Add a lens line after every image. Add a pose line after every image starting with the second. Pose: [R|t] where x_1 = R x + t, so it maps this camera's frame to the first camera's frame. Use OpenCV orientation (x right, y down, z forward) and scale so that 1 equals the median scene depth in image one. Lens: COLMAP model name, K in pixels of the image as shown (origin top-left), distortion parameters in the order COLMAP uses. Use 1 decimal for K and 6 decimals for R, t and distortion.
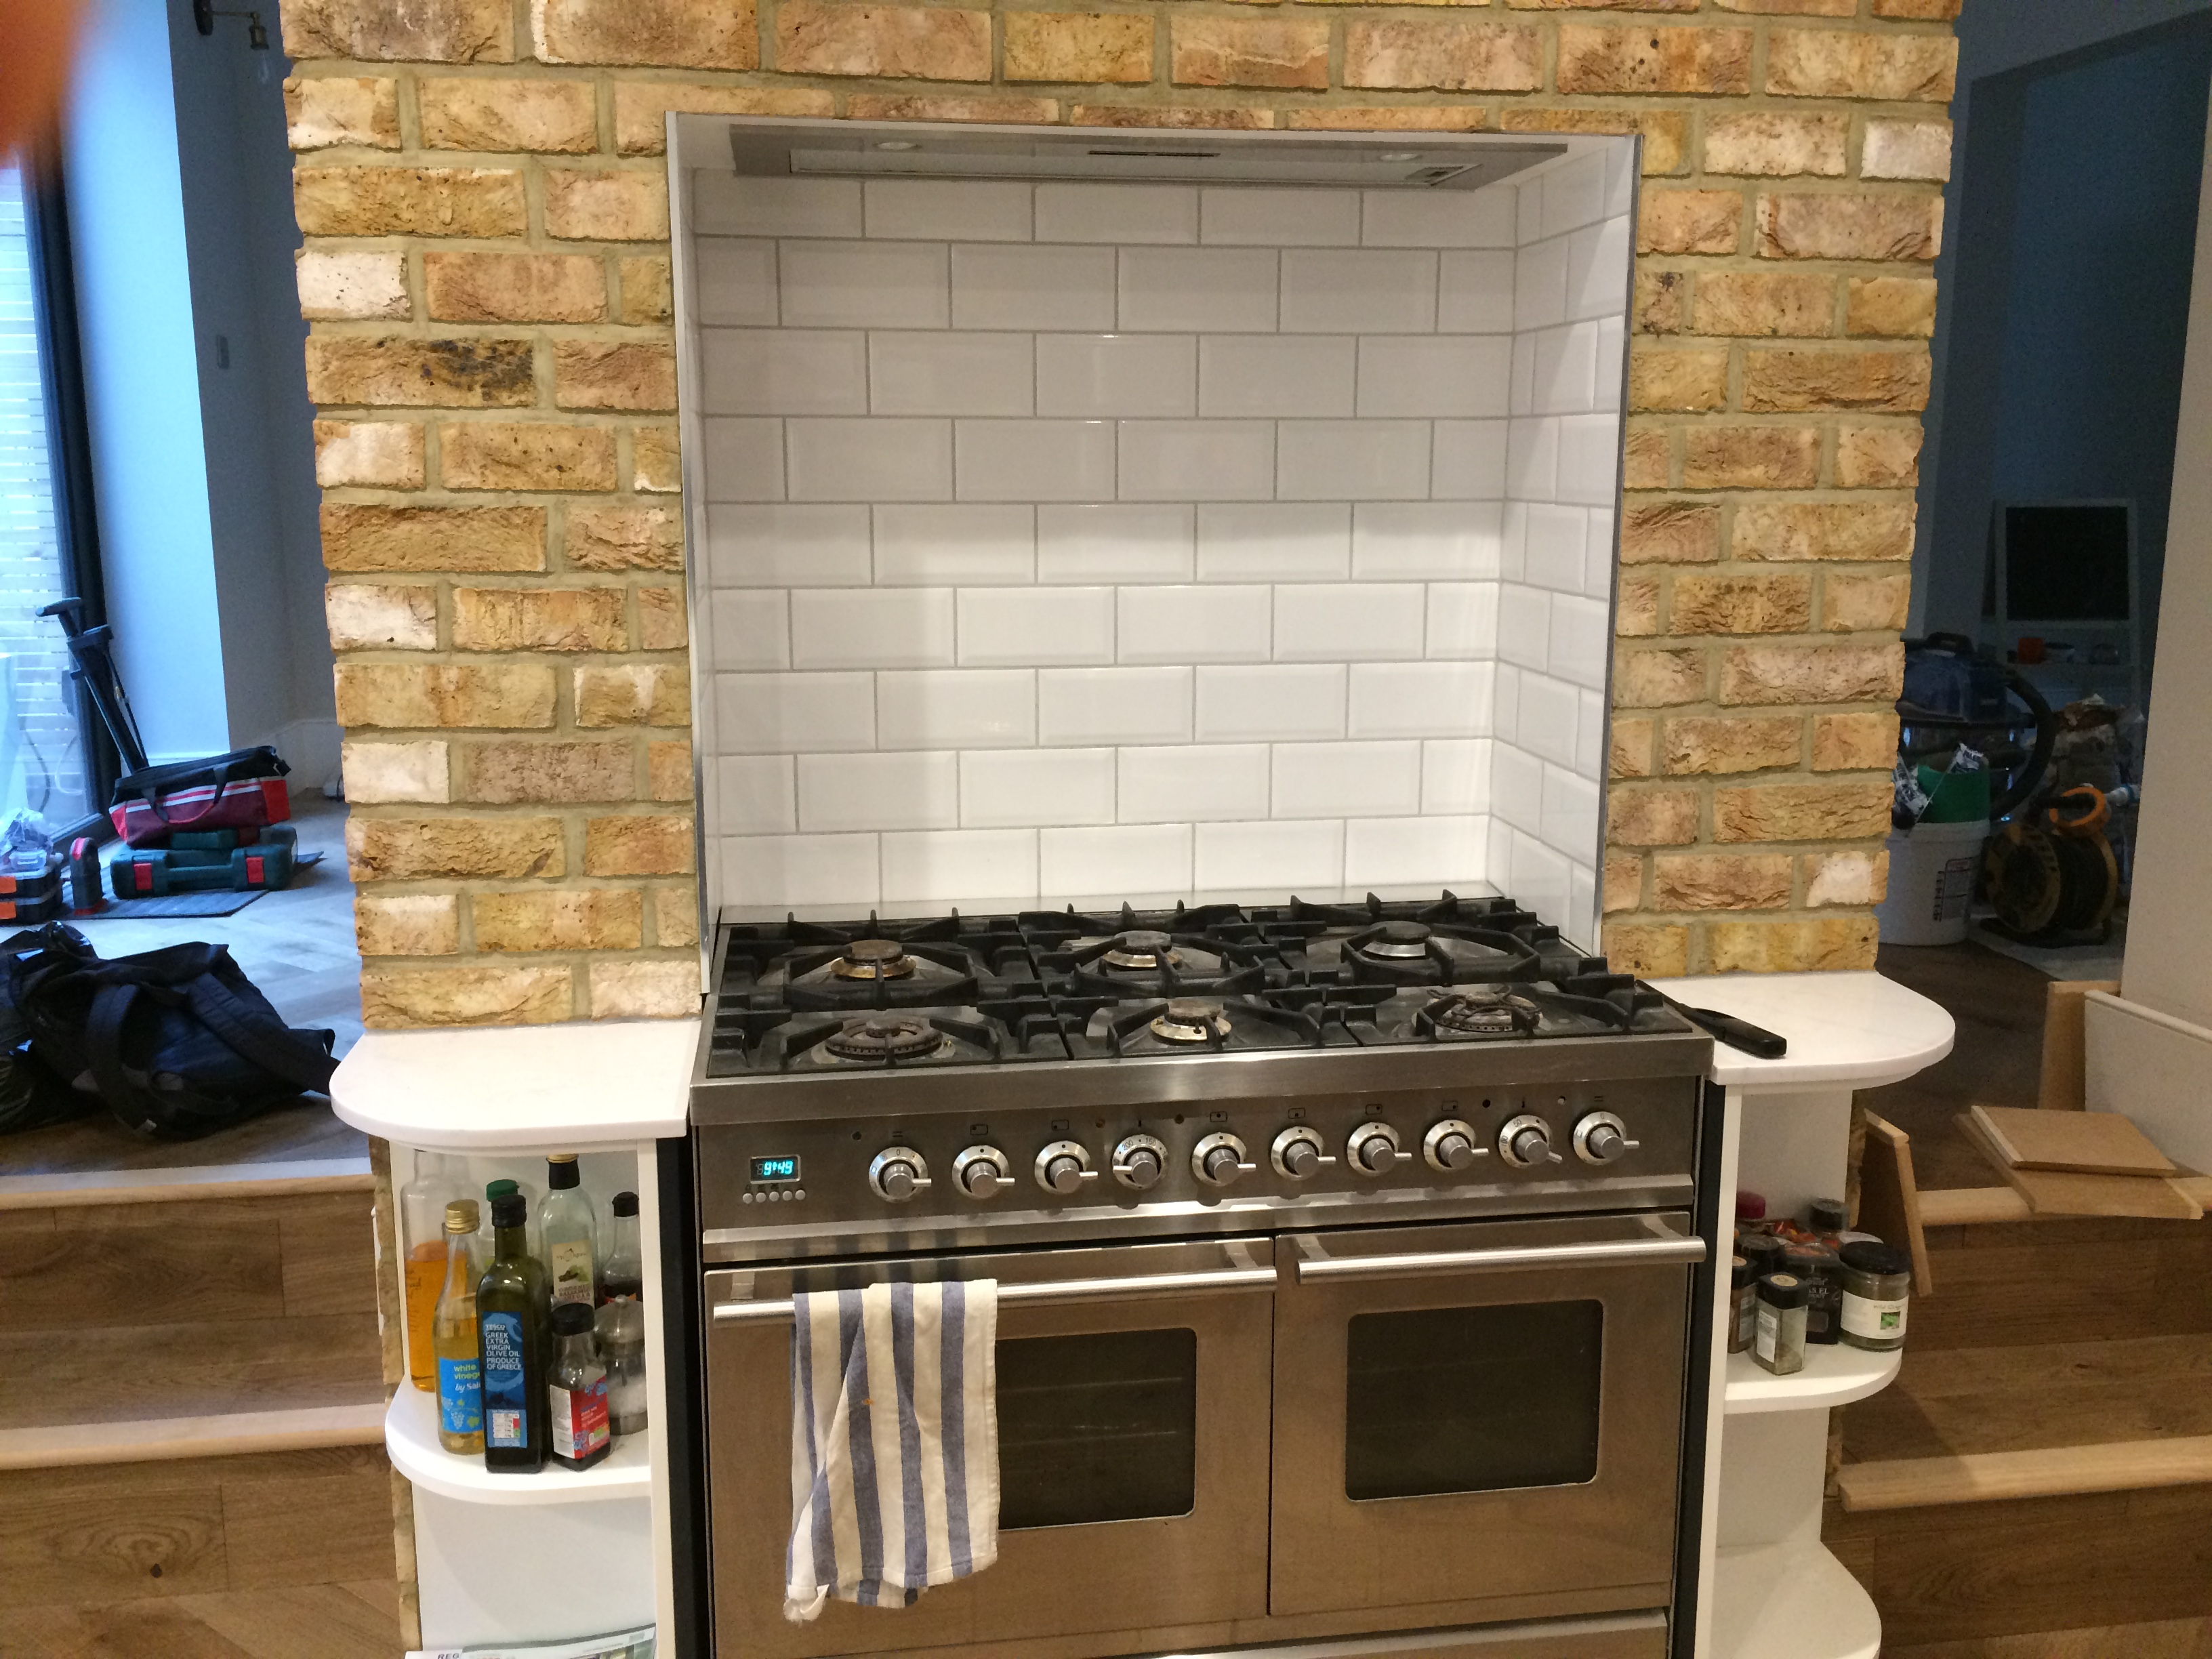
lens RADIAL K [[1885.9, 0, 1094.4], [0, 1885.9, 818.2], [0, 0, 1]] dist [0.085448, -0.115700]
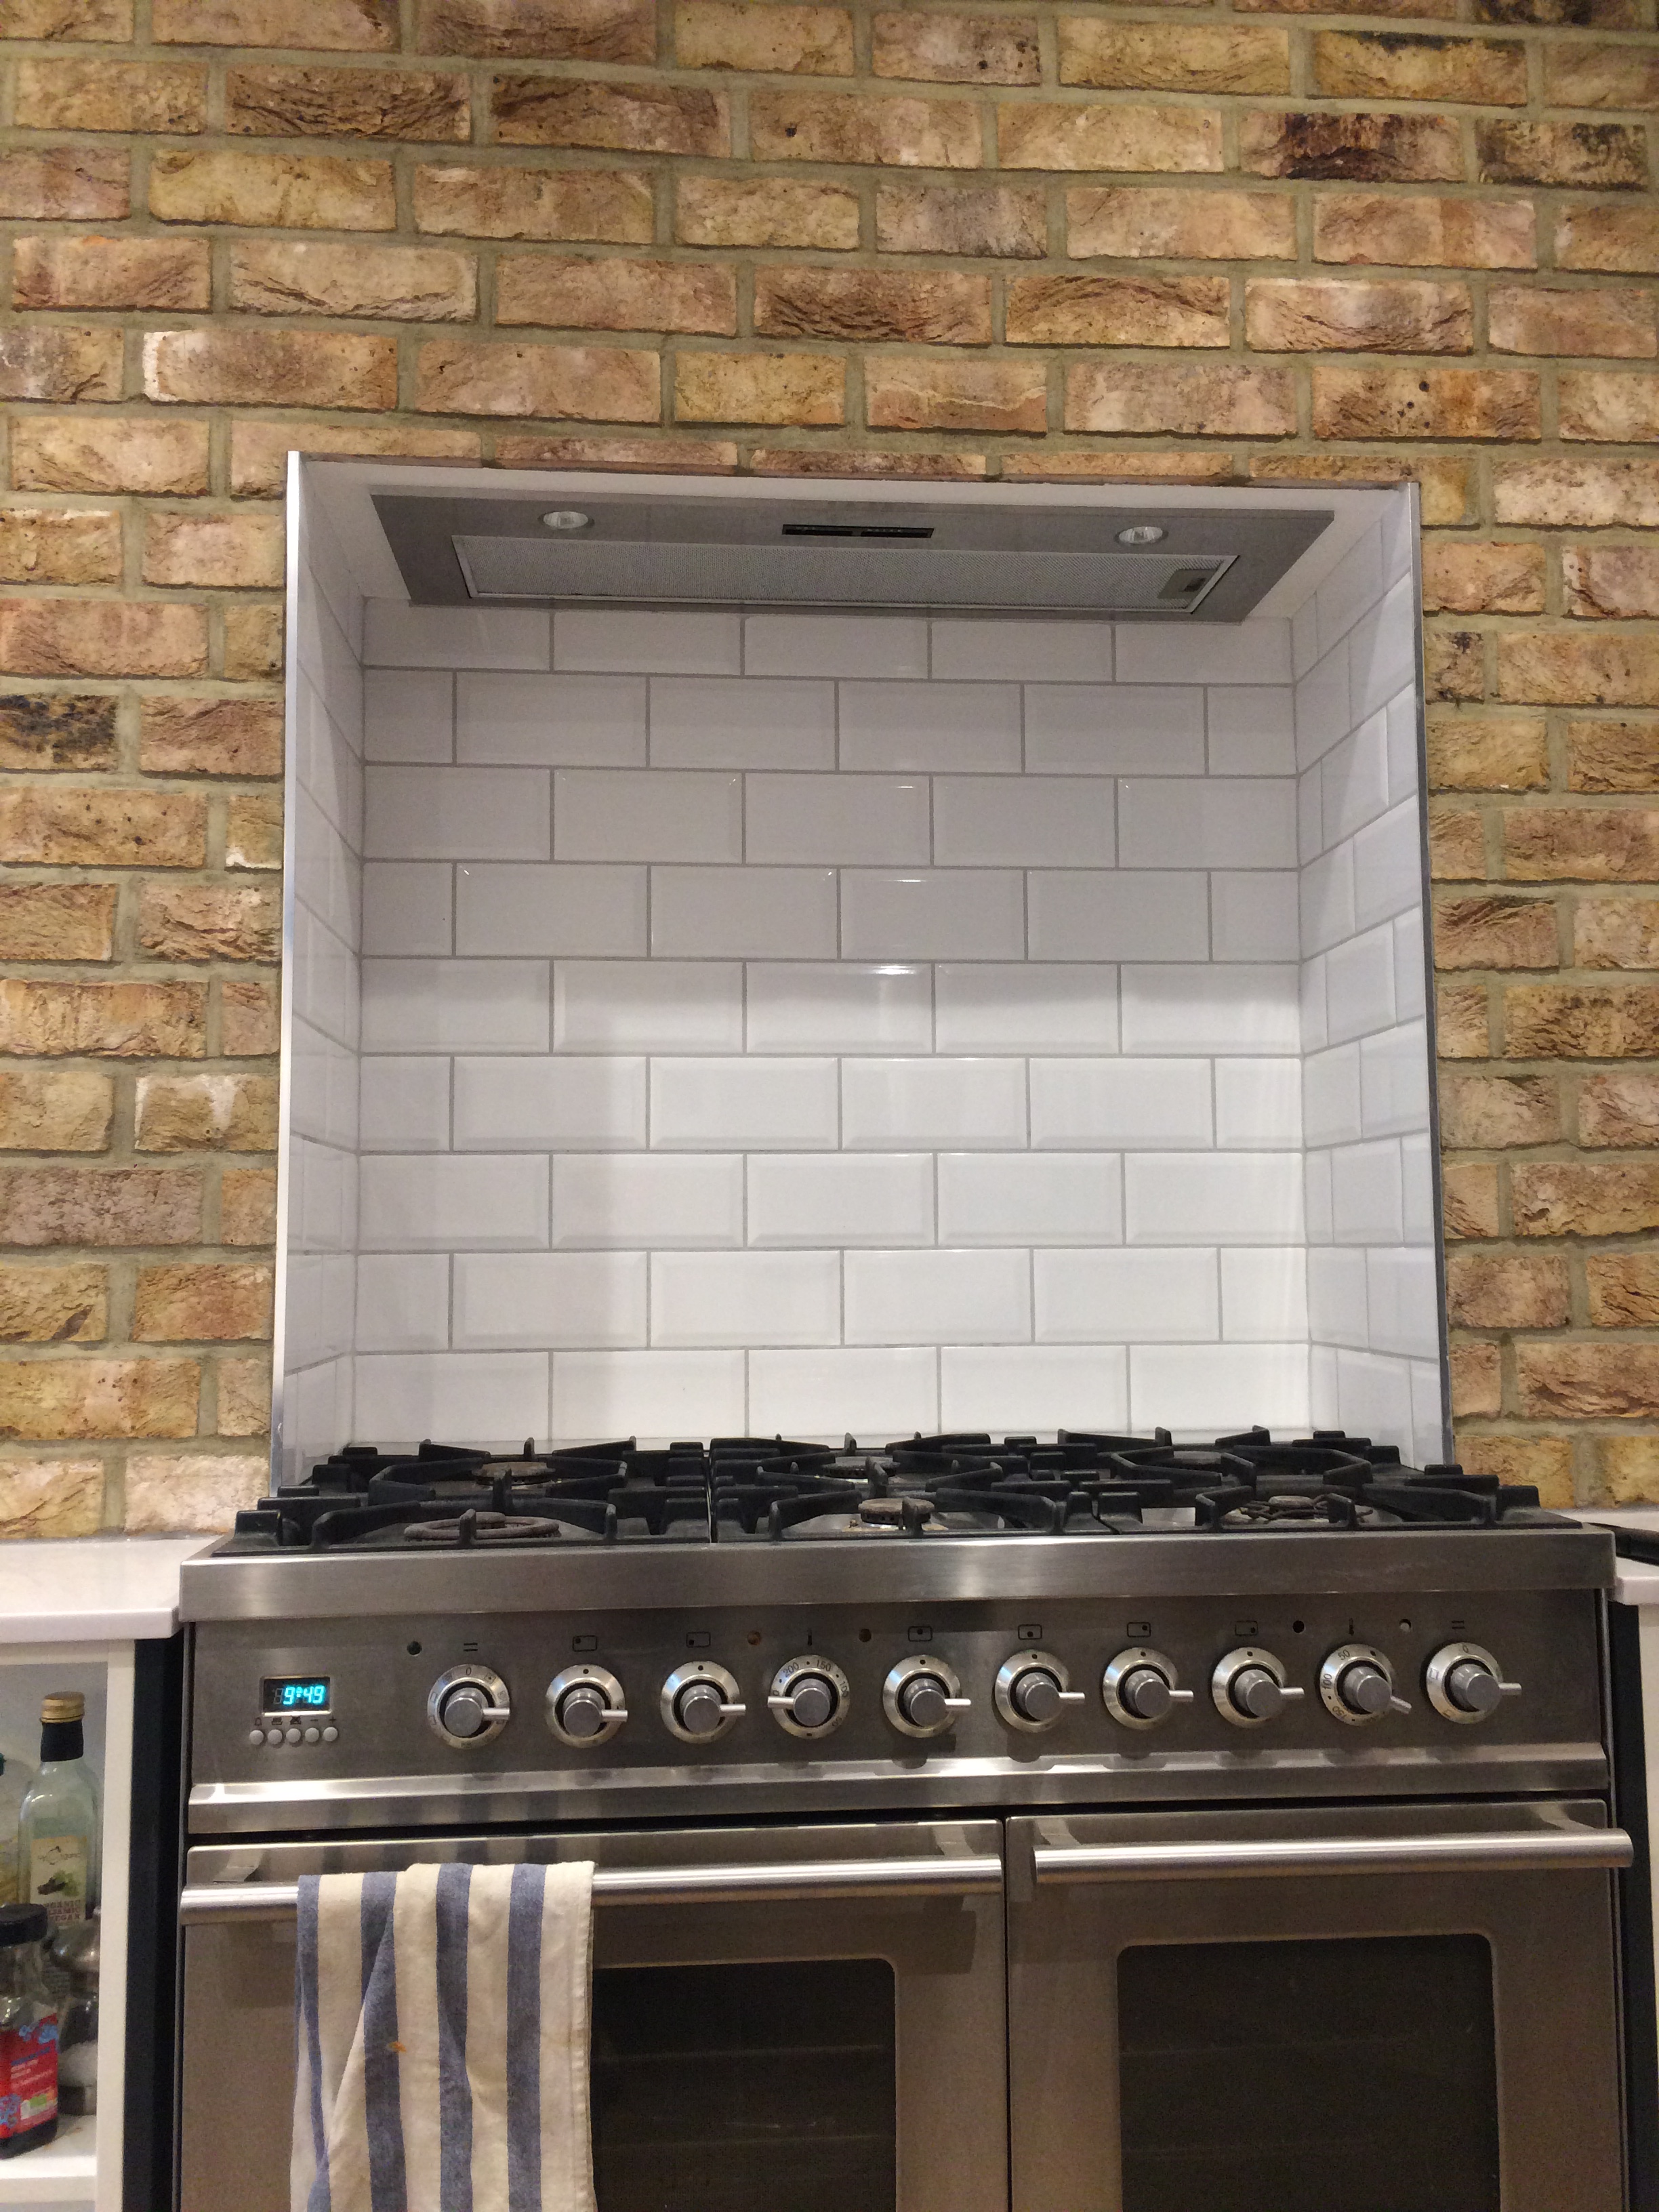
lens RADIAL K [[1885.9, 0, 839.6], [0, 1885.9, 1092.7], [0, 0, 1]] dist [0.085448, -0.115700]
pose [[0.997961, -0.012794, -0.062538, 0.078608], [-0.004367, 0.963729, -0.266847, 0.144731], [0.063683, 0.266576, 0.961708, 0.234211]]
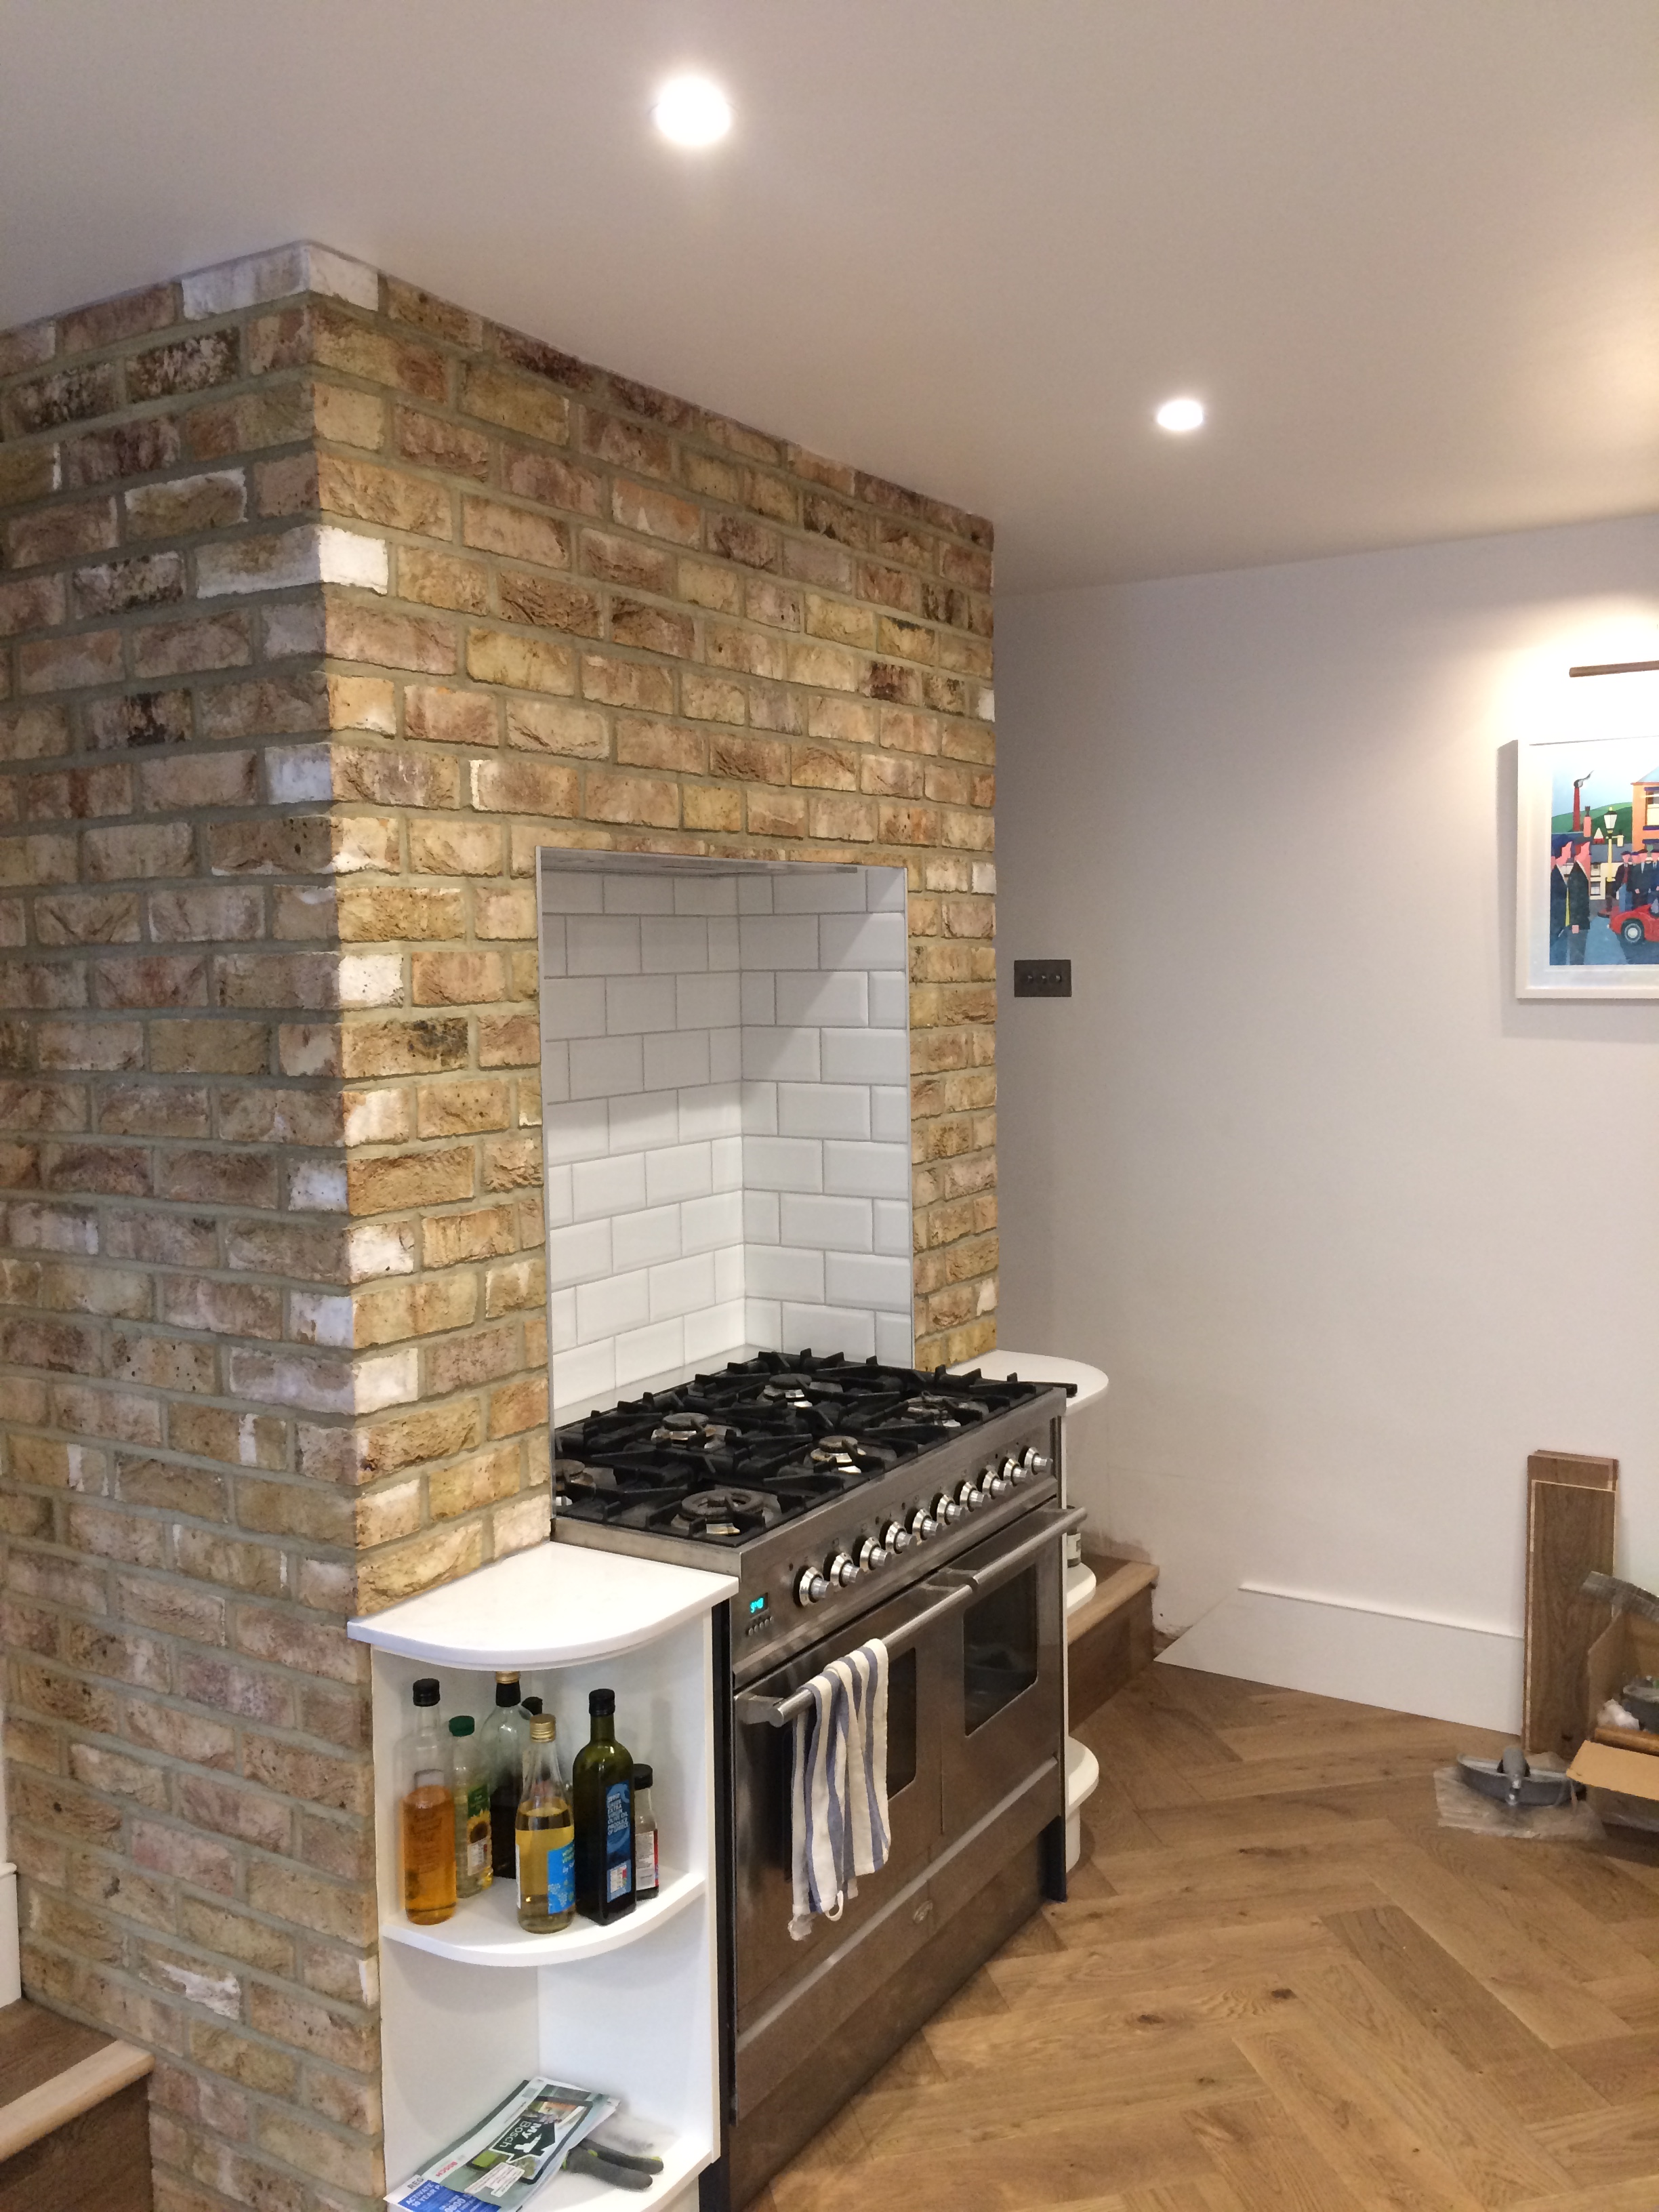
lens RADIAL K [[1885.9, 0, 831.0], [0, 1885.9, 1096.3], [0, 0, 1]] dist [0.085448, -0.115700]
pose [[0.638942, -0.069698, 0.766091, -1.072926], [0.160369, 0.986074, -0.044041, -0.101670], [-0.752353, 0.150997, 0.641221, 0.020213]]
